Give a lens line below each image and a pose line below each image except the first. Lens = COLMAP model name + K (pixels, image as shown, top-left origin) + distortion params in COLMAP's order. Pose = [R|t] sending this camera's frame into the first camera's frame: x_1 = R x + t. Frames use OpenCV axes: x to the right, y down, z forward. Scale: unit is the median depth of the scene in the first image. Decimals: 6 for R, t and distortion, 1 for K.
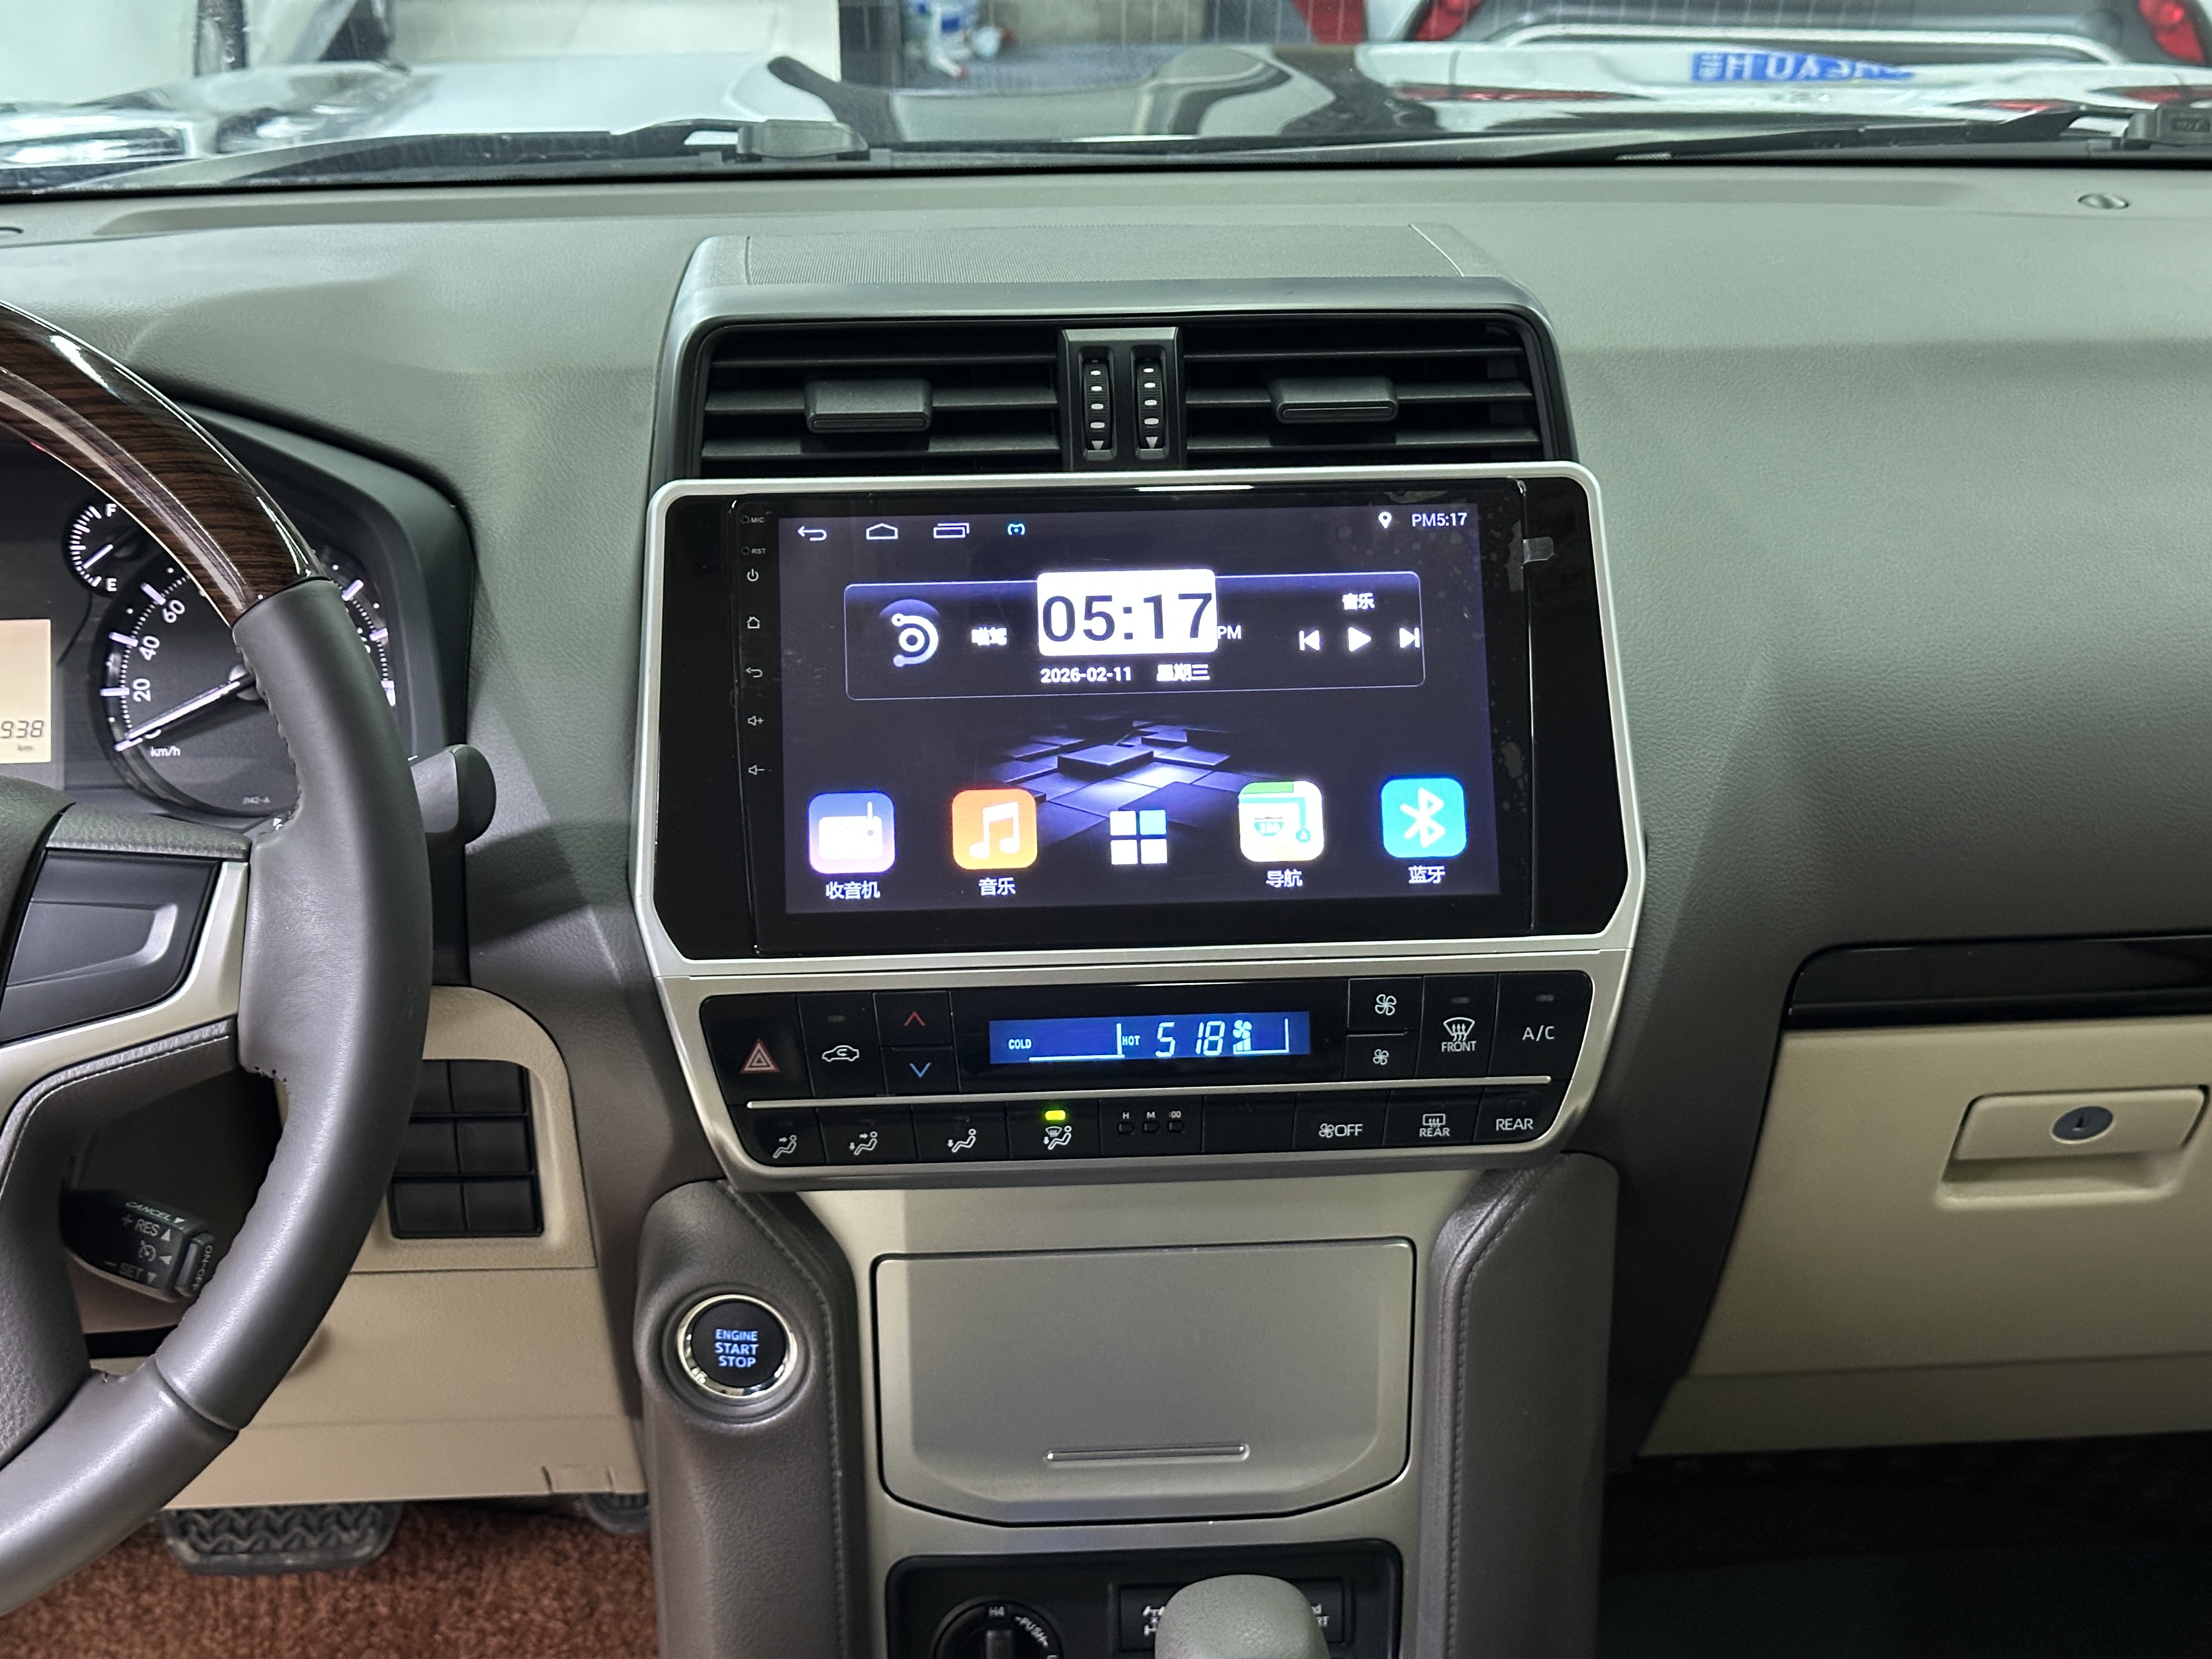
lens RADIAL K [[3085.5, 0, 1087.6], [0, 3085.5, 809.3], [0, 0, 1]] dist [0.125439, 0.000000]
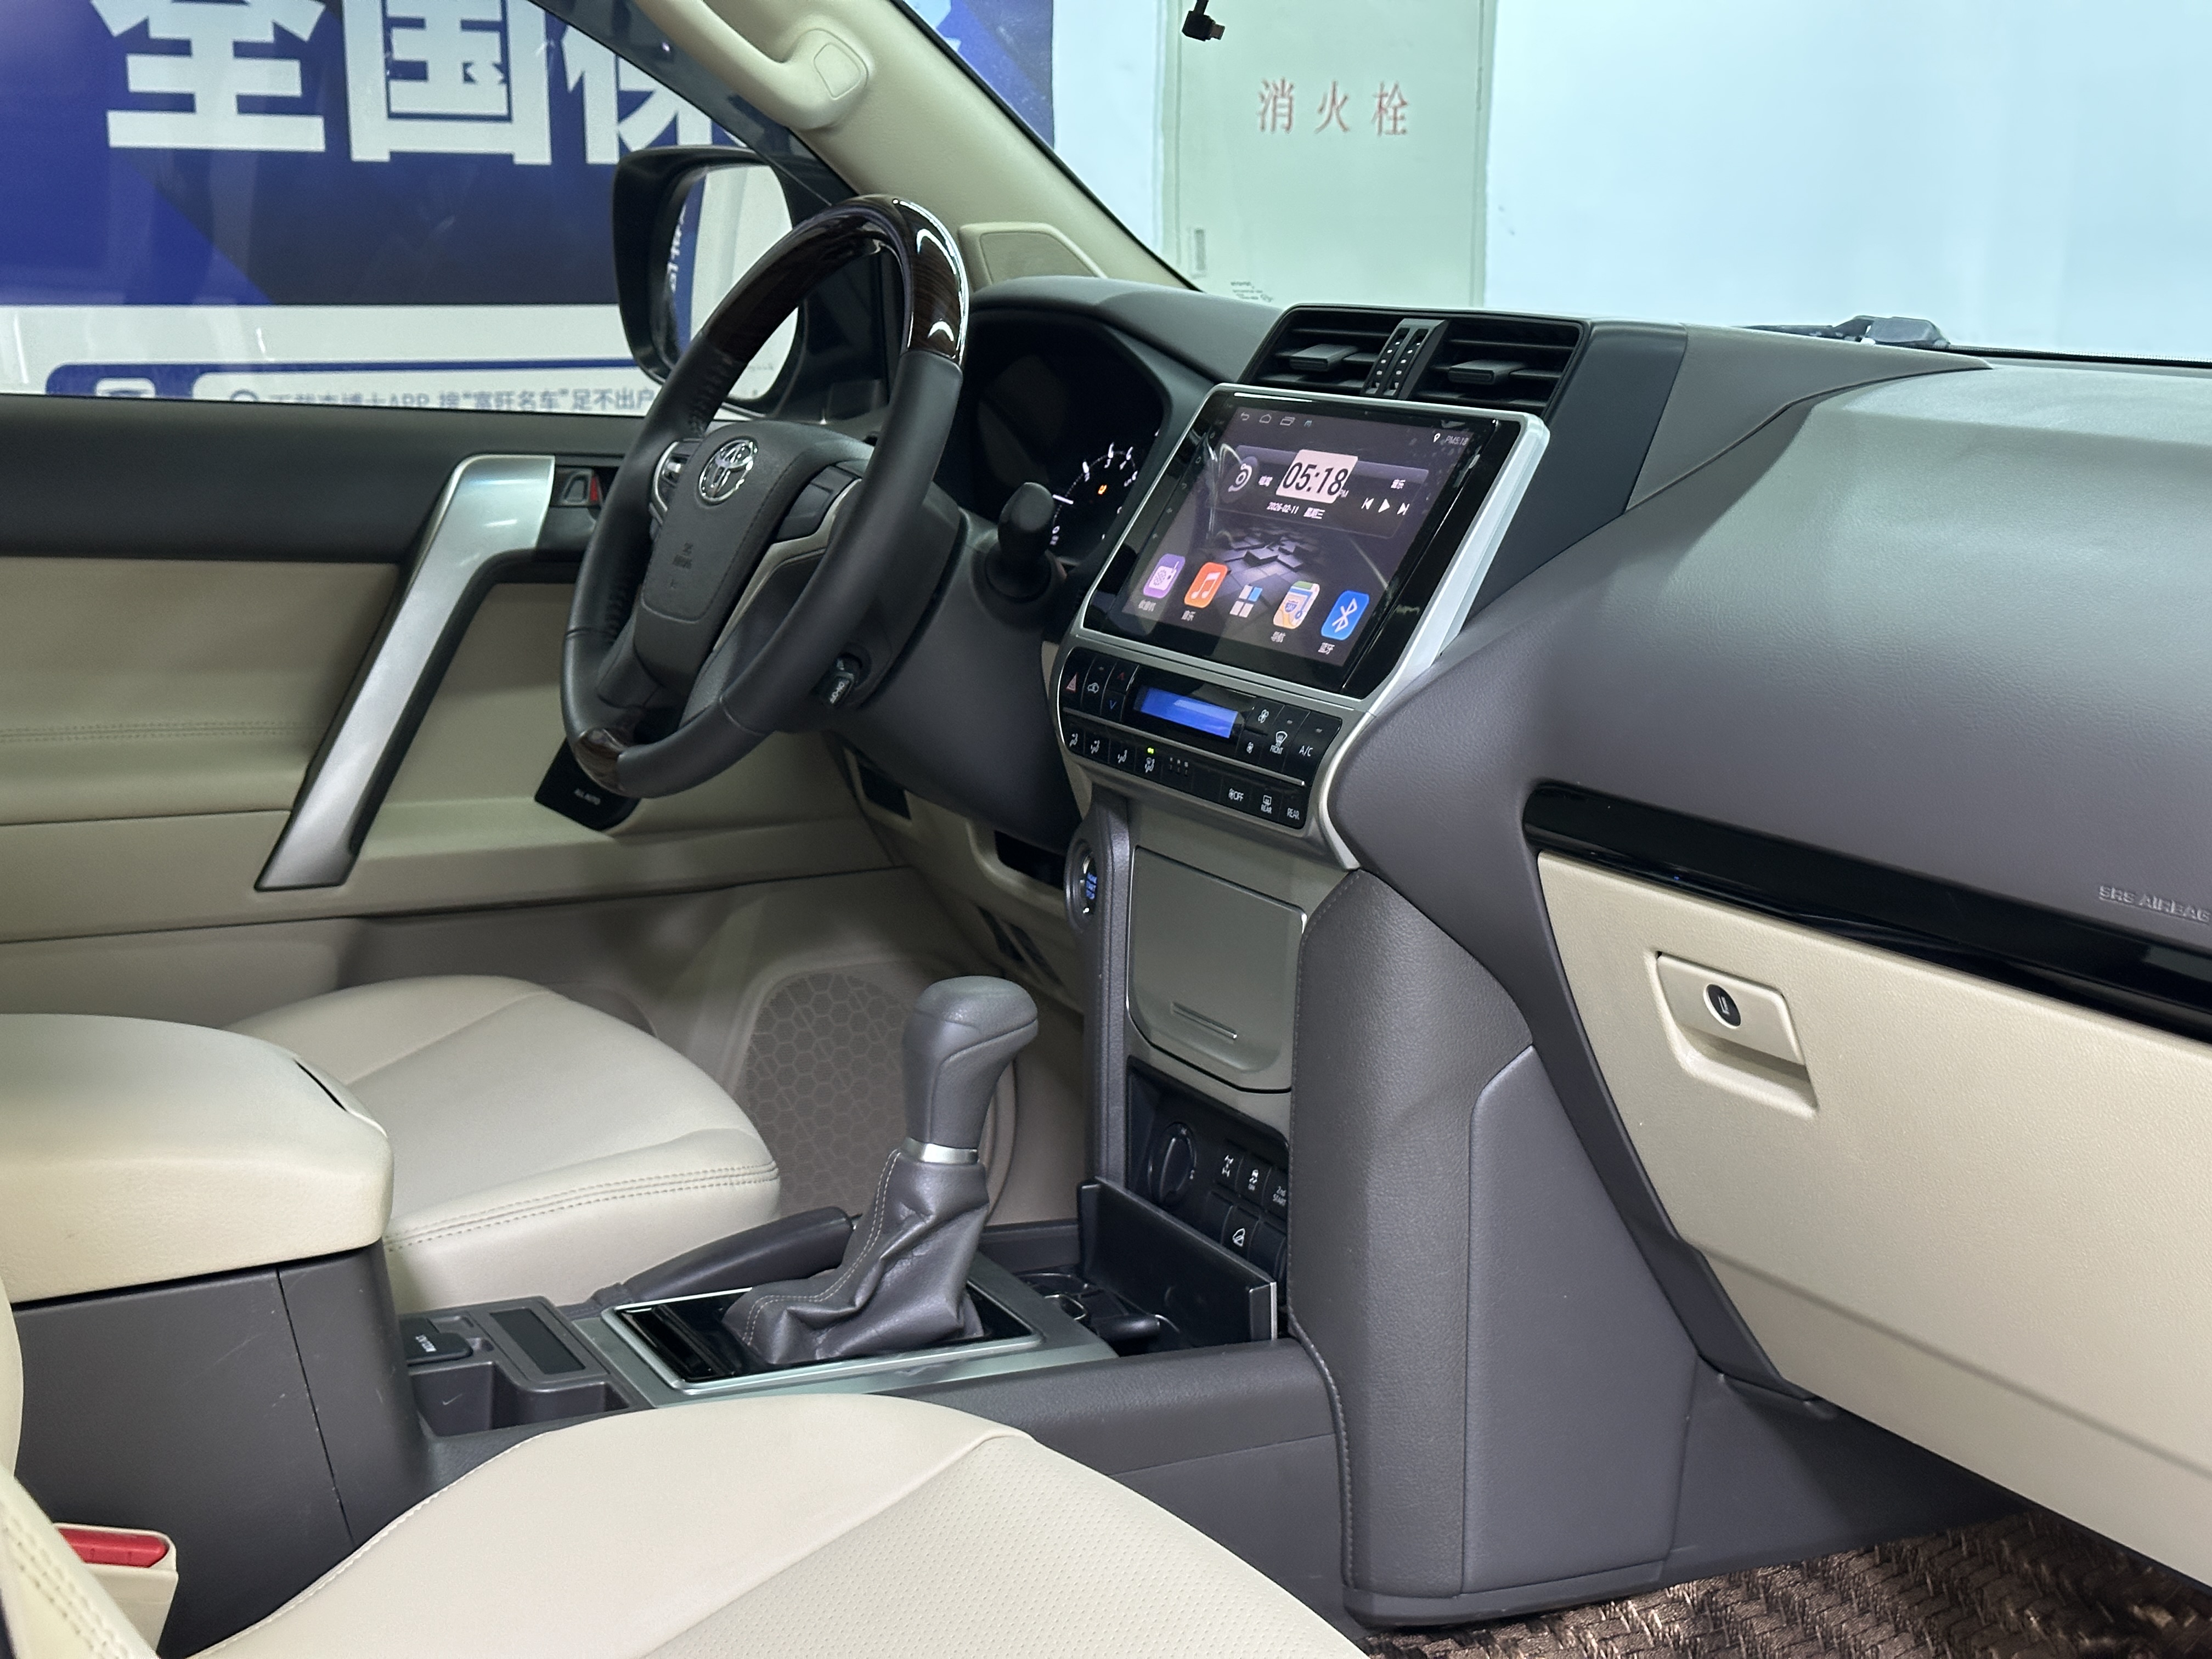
lens RADIAL K [[3085.5, 0, 1109.2], [0, 3085.5, 837.4], [0, 0, 1]] dist [0.125439, 0.000000]
pose [[0.421469, 0.191284, -0.886439, 1.354614], [-0.384300, 0.923062, 0.016467, 0.116829], [0.821388, 0.333718, 0.462552, 0.240101]]
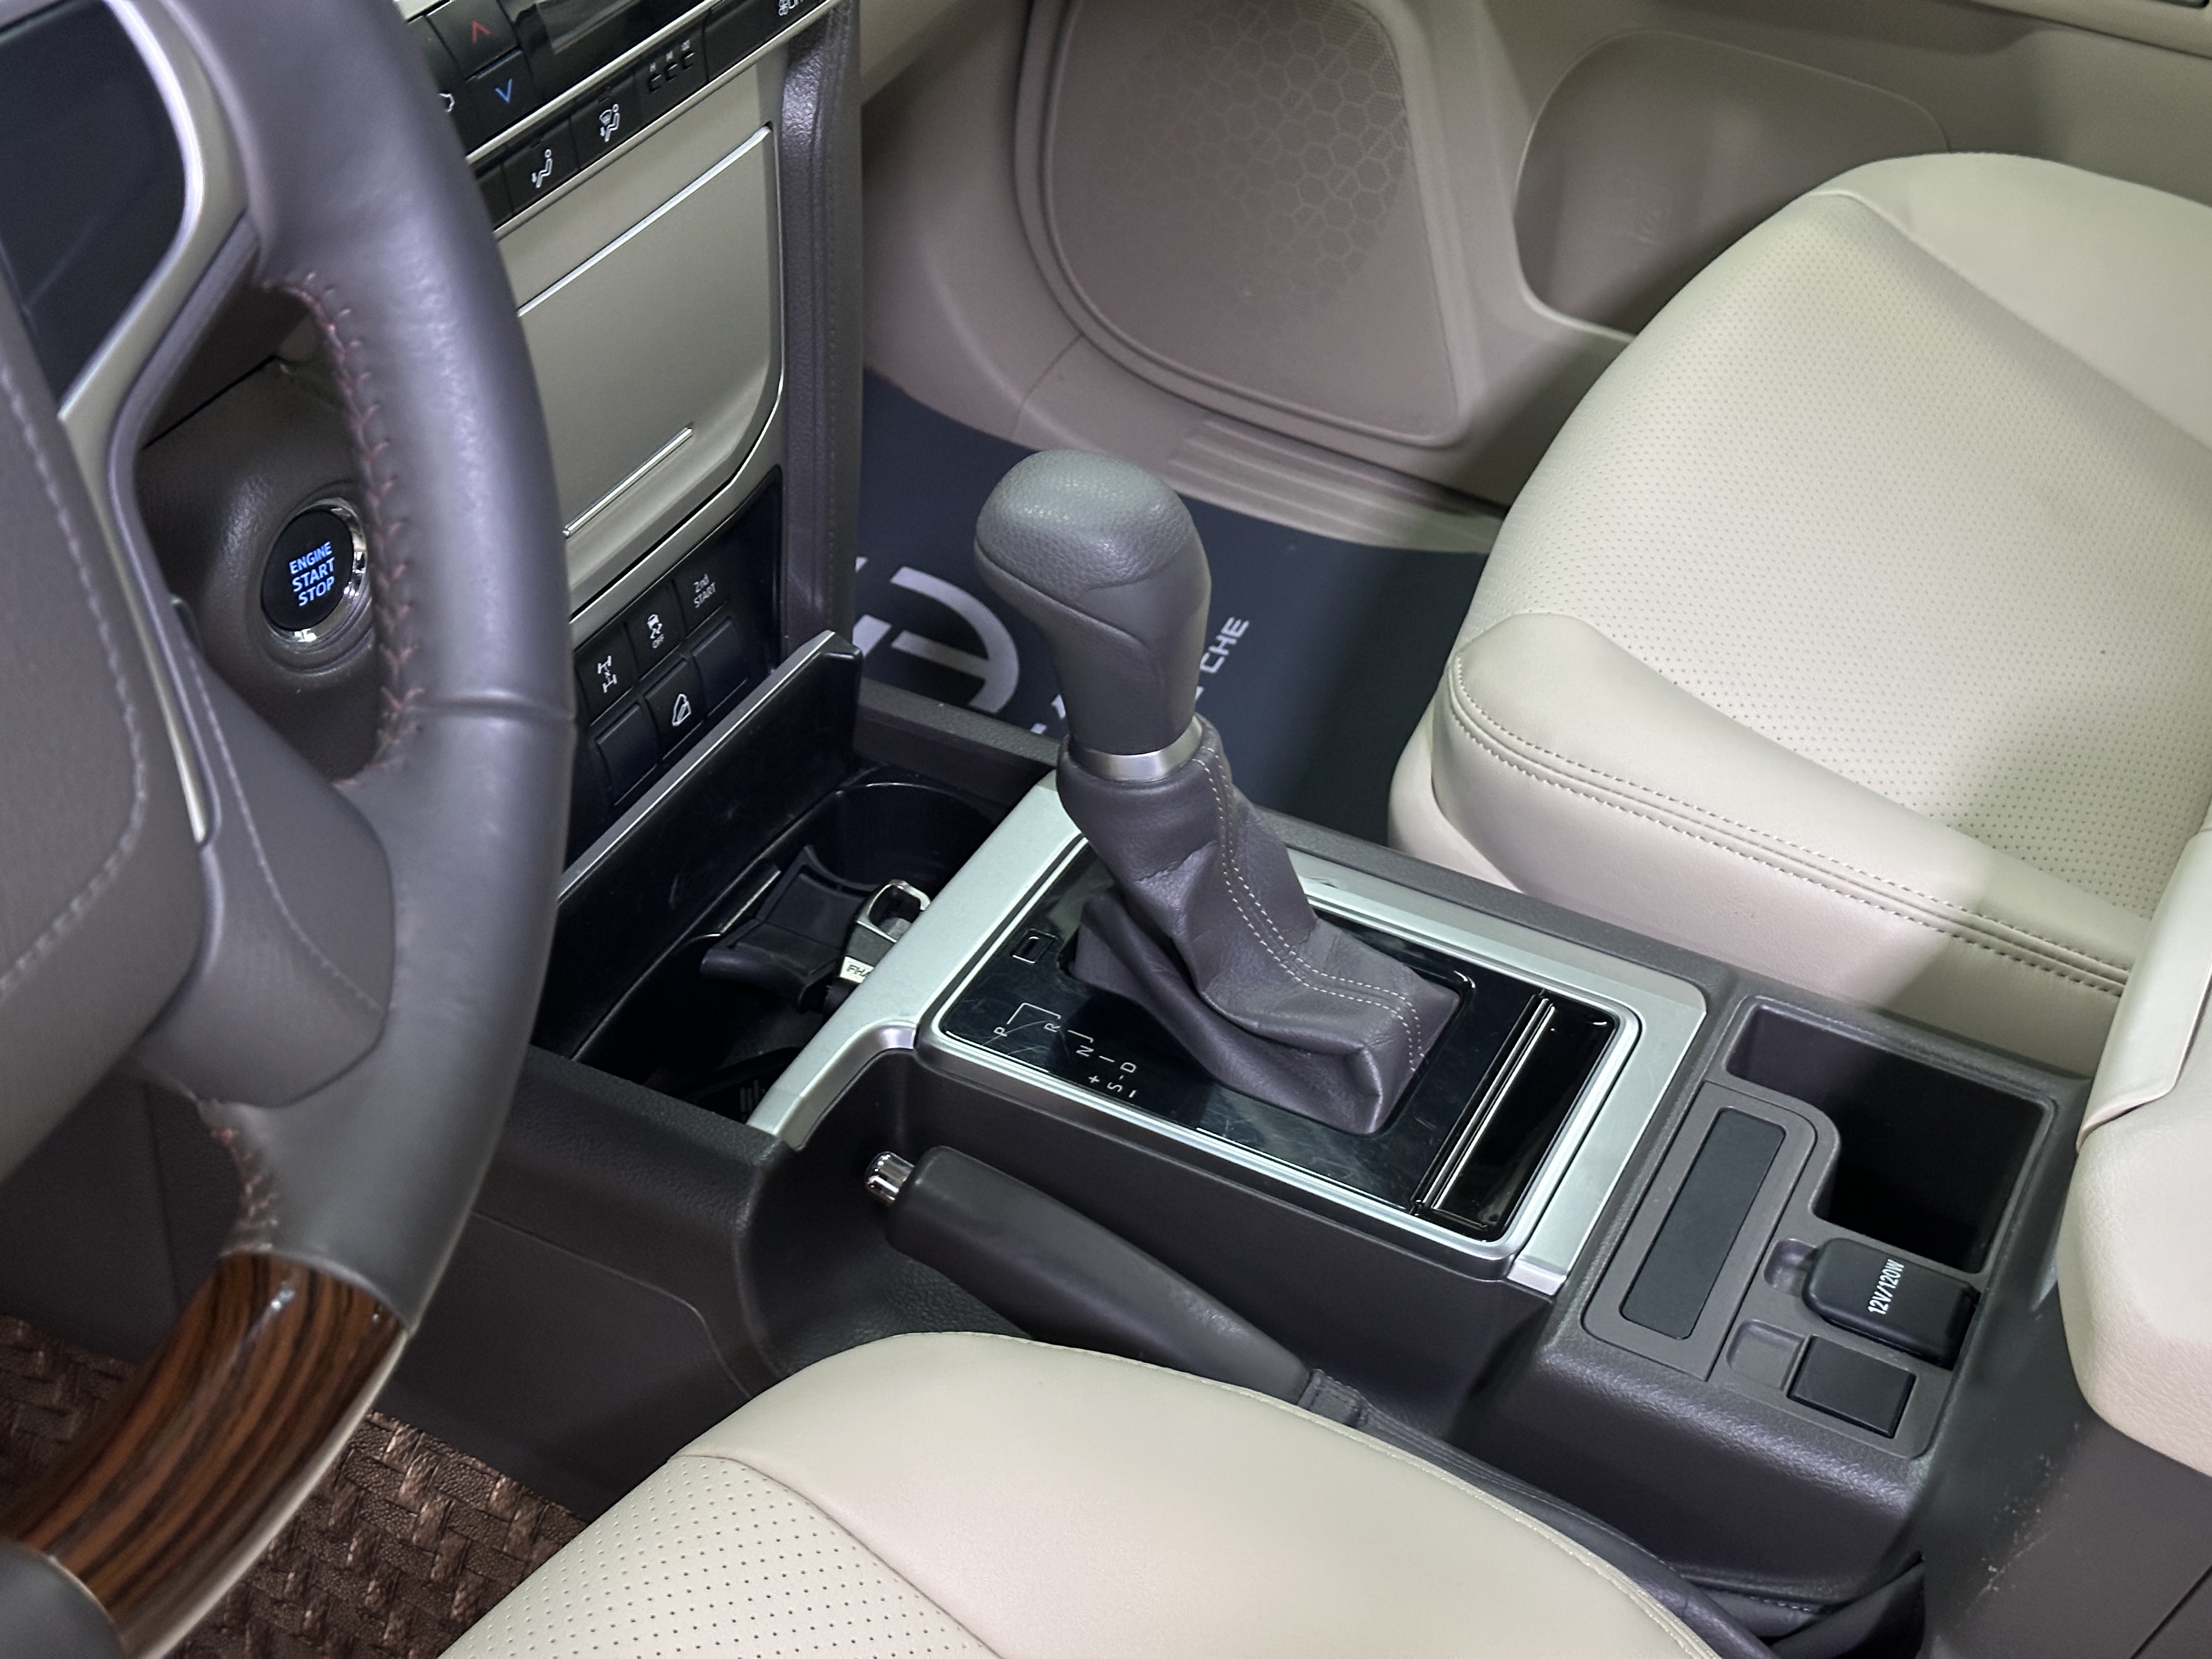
lens RADIAL K [[3085.5, 0, 1075.0], [0, 3085.5, 775.2], [0, 0, 1]] dist [0.125439, 0.000000]
pose [[0.507431, -0.507984, 0.696036, -0.574669], [0.268117, 0.860736, 0.432721, -0.064221], [-0.818919, -0.032957, 0.572963, 0.407003]]
